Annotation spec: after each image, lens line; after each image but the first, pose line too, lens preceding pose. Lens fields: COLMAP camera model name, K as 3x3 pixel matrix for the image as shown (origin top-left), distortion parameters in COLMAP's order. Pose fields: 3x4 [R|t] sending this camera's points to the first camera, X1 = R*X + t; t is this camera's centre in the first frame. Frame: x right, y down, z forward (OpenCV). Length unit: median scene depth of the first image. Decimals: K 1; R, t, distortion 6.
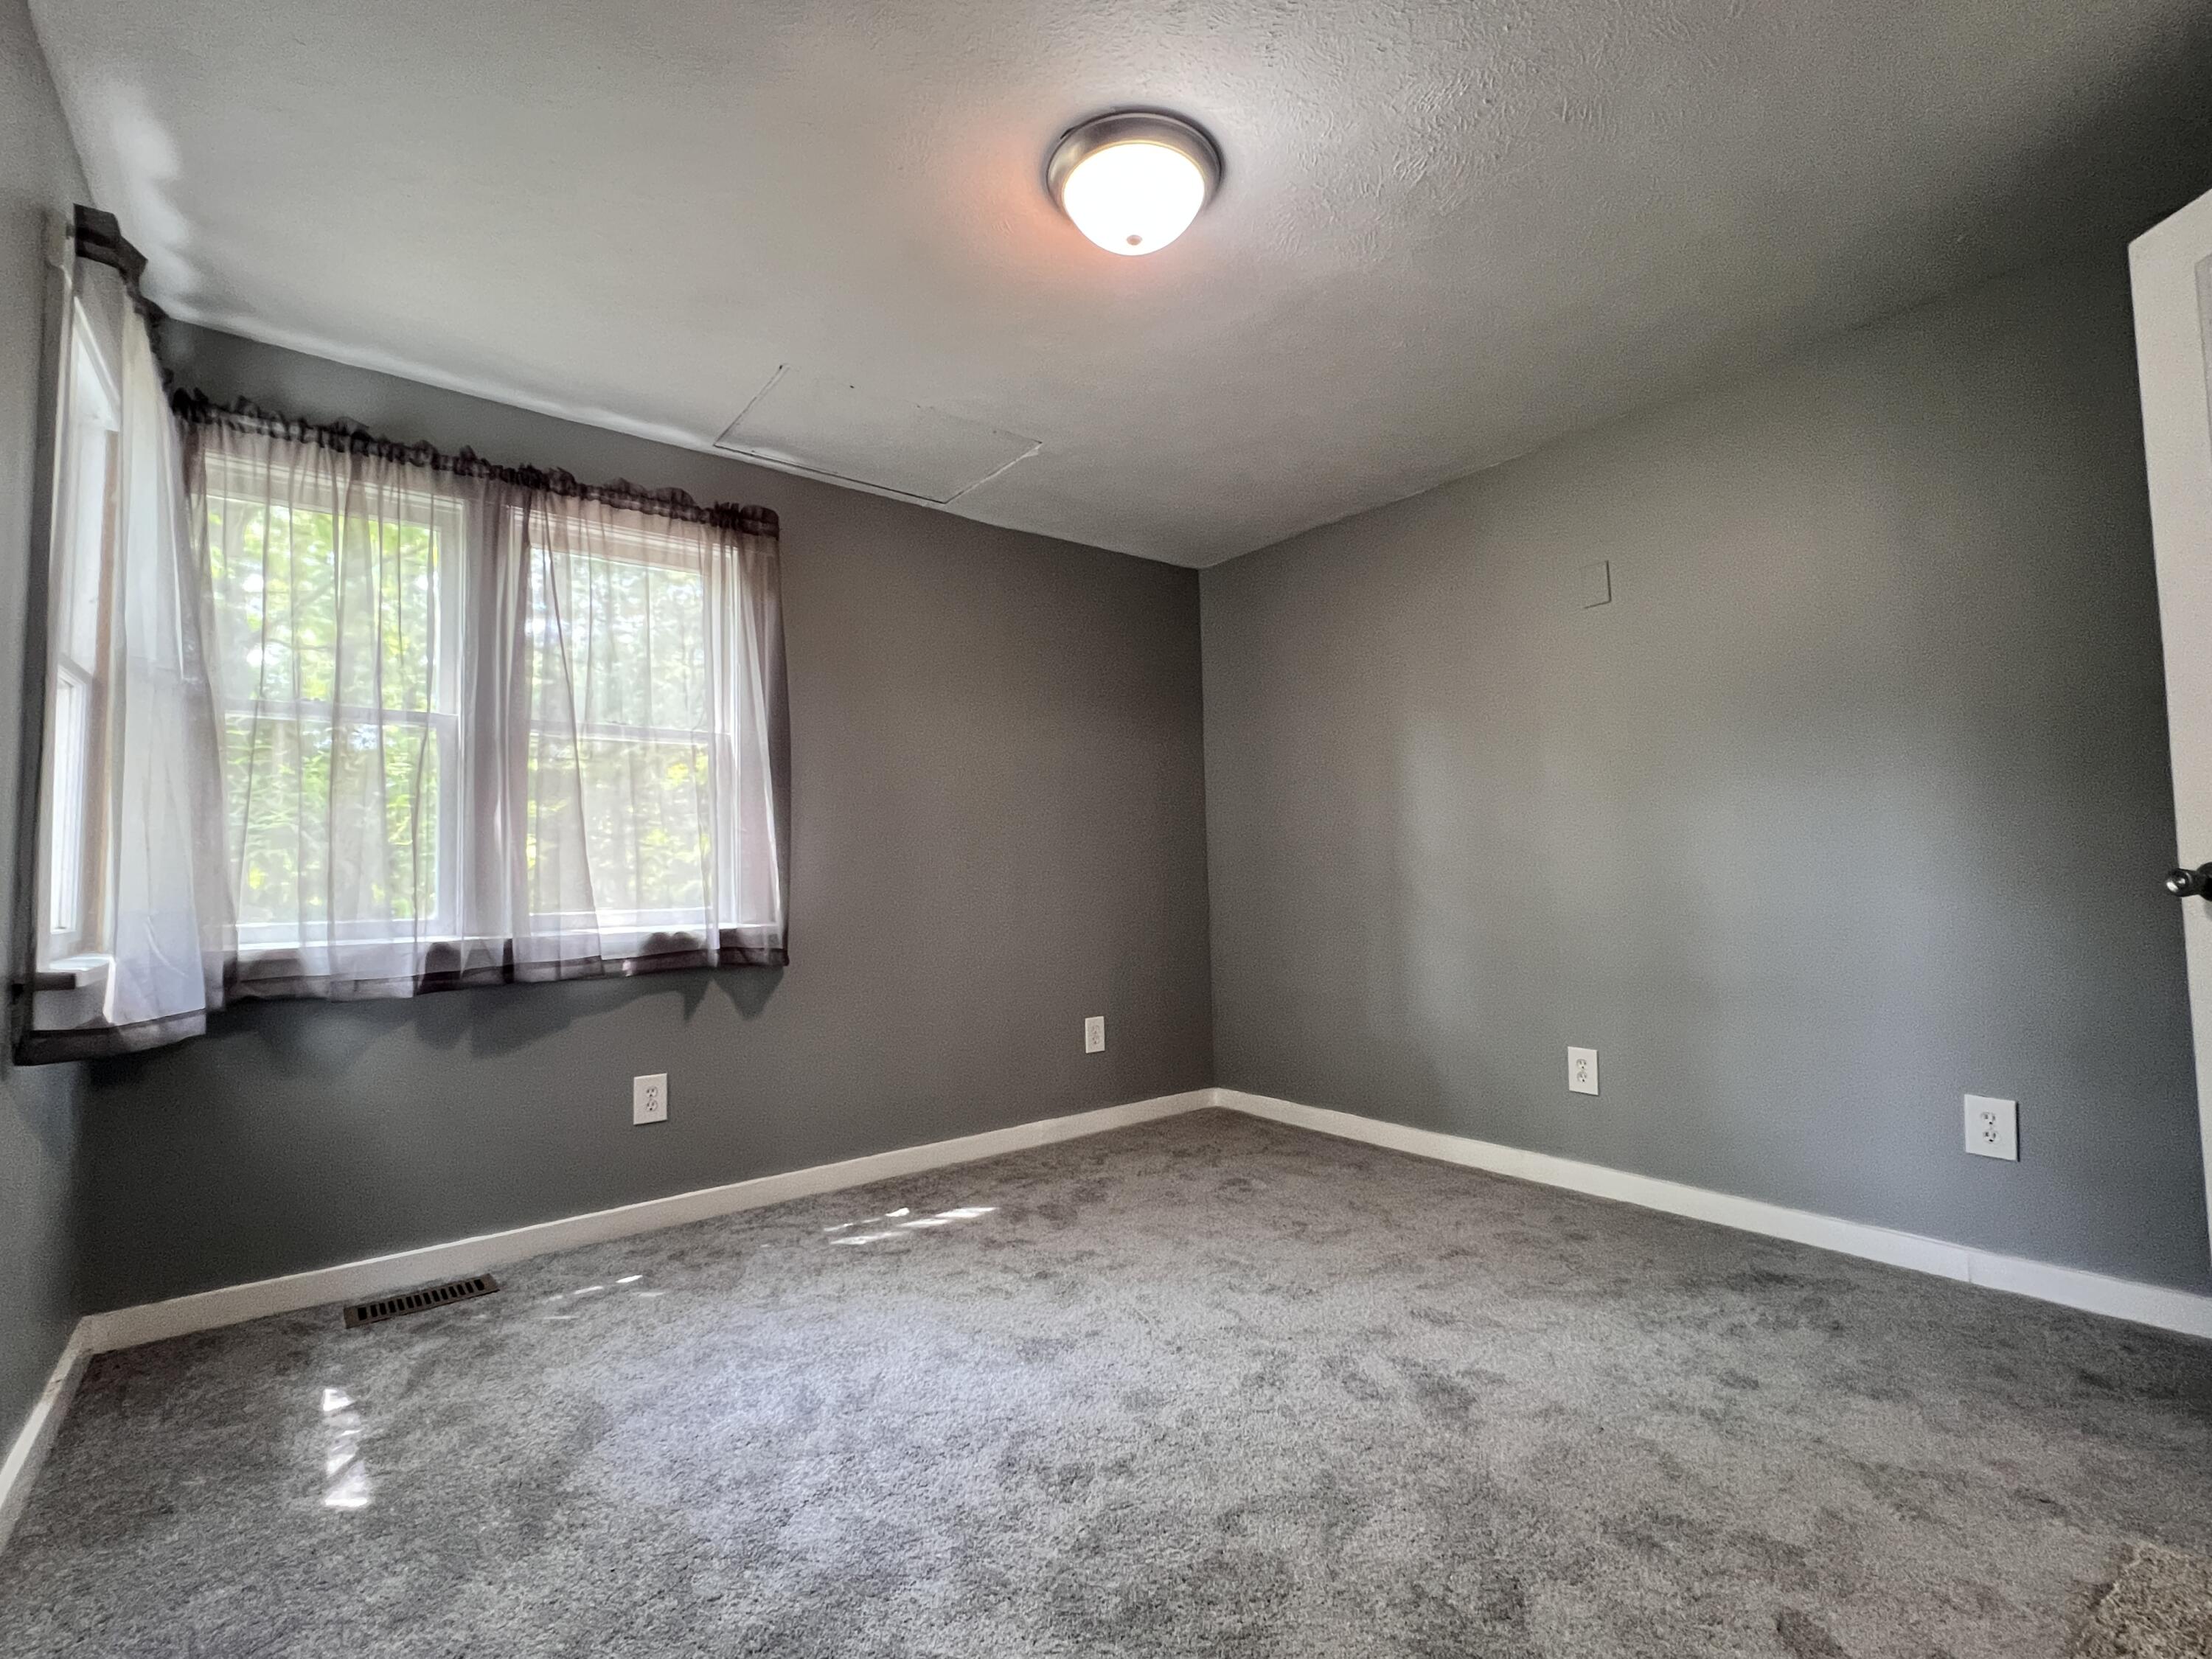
lens RADIAL K [[978.4, 0, 1109.0], [0, 978.4, 828.2], [0, 0, 1]] dist [-0.003944, 0.000040]
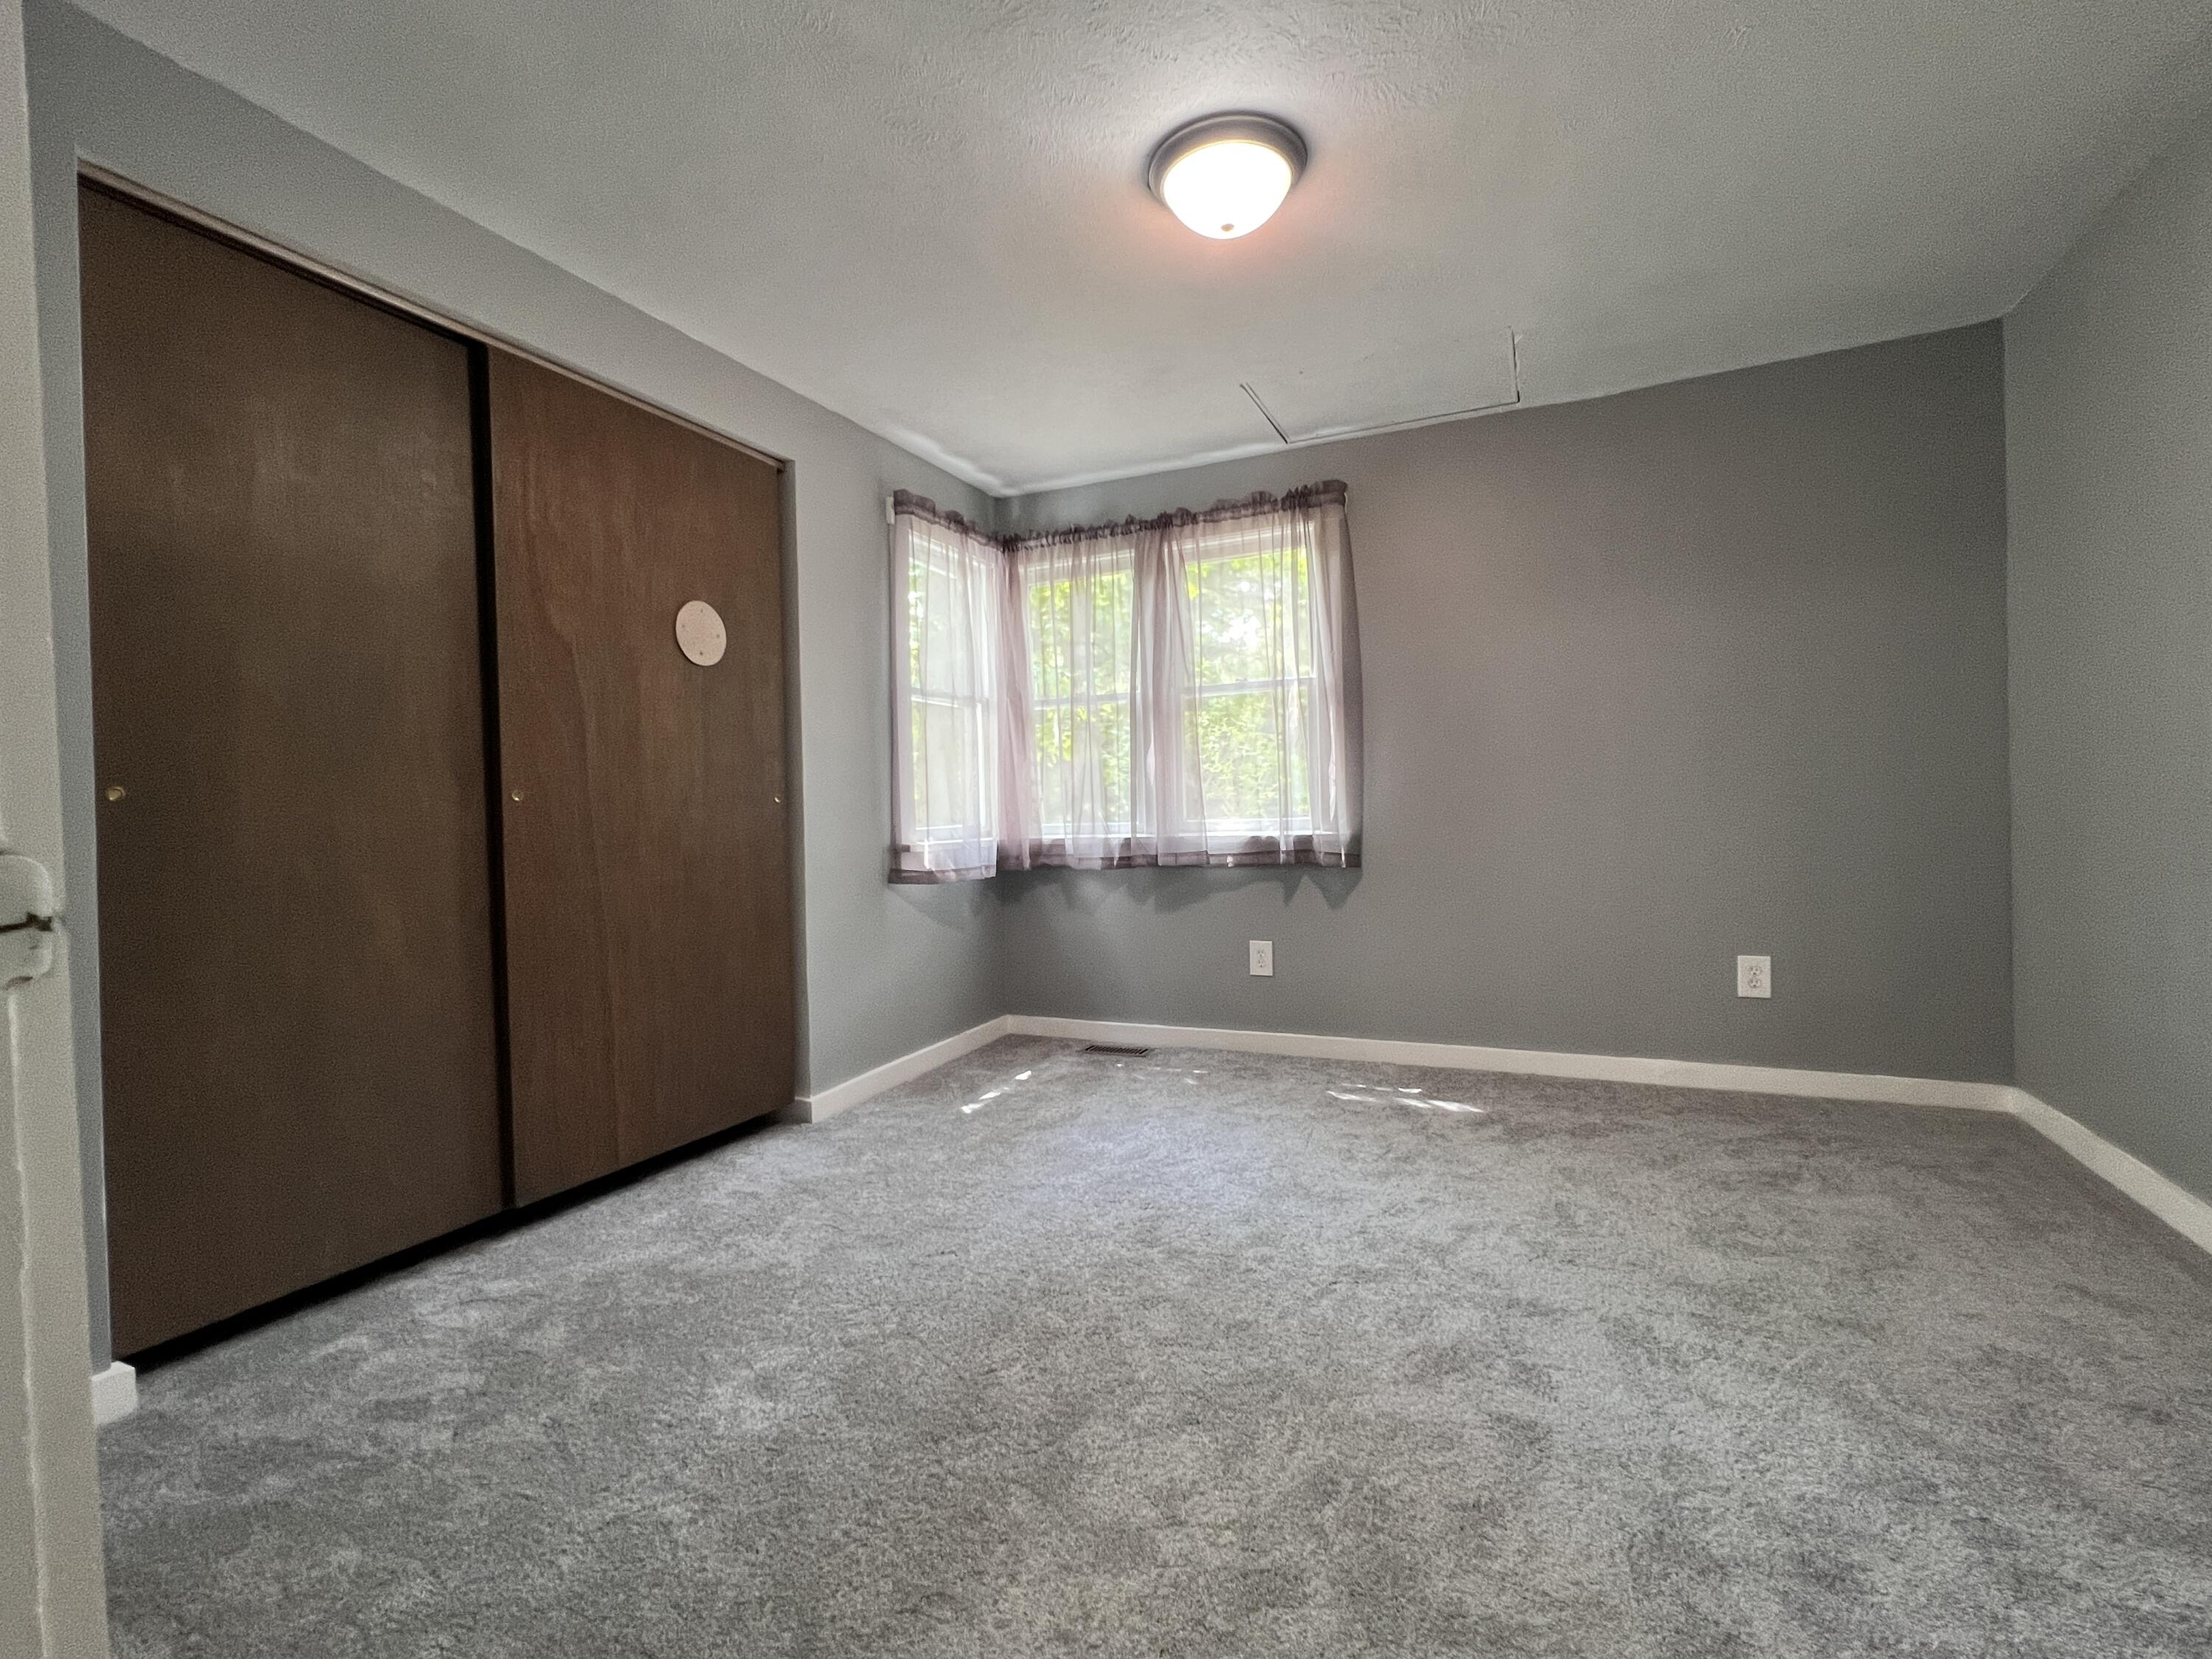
lens RADIAL K [[978.4, 0, 1111.8], [0, 978.4, 828.8], [0, 0, 1]] dist [-0.003944, 0.000040]
pose [[0.469897, 0.026420, -0.882326, 0.660719], [0.063806, 0.995921, 0.063803, -0.001075], [0.880412, -0.086278, 0.466295, 0.213726]]
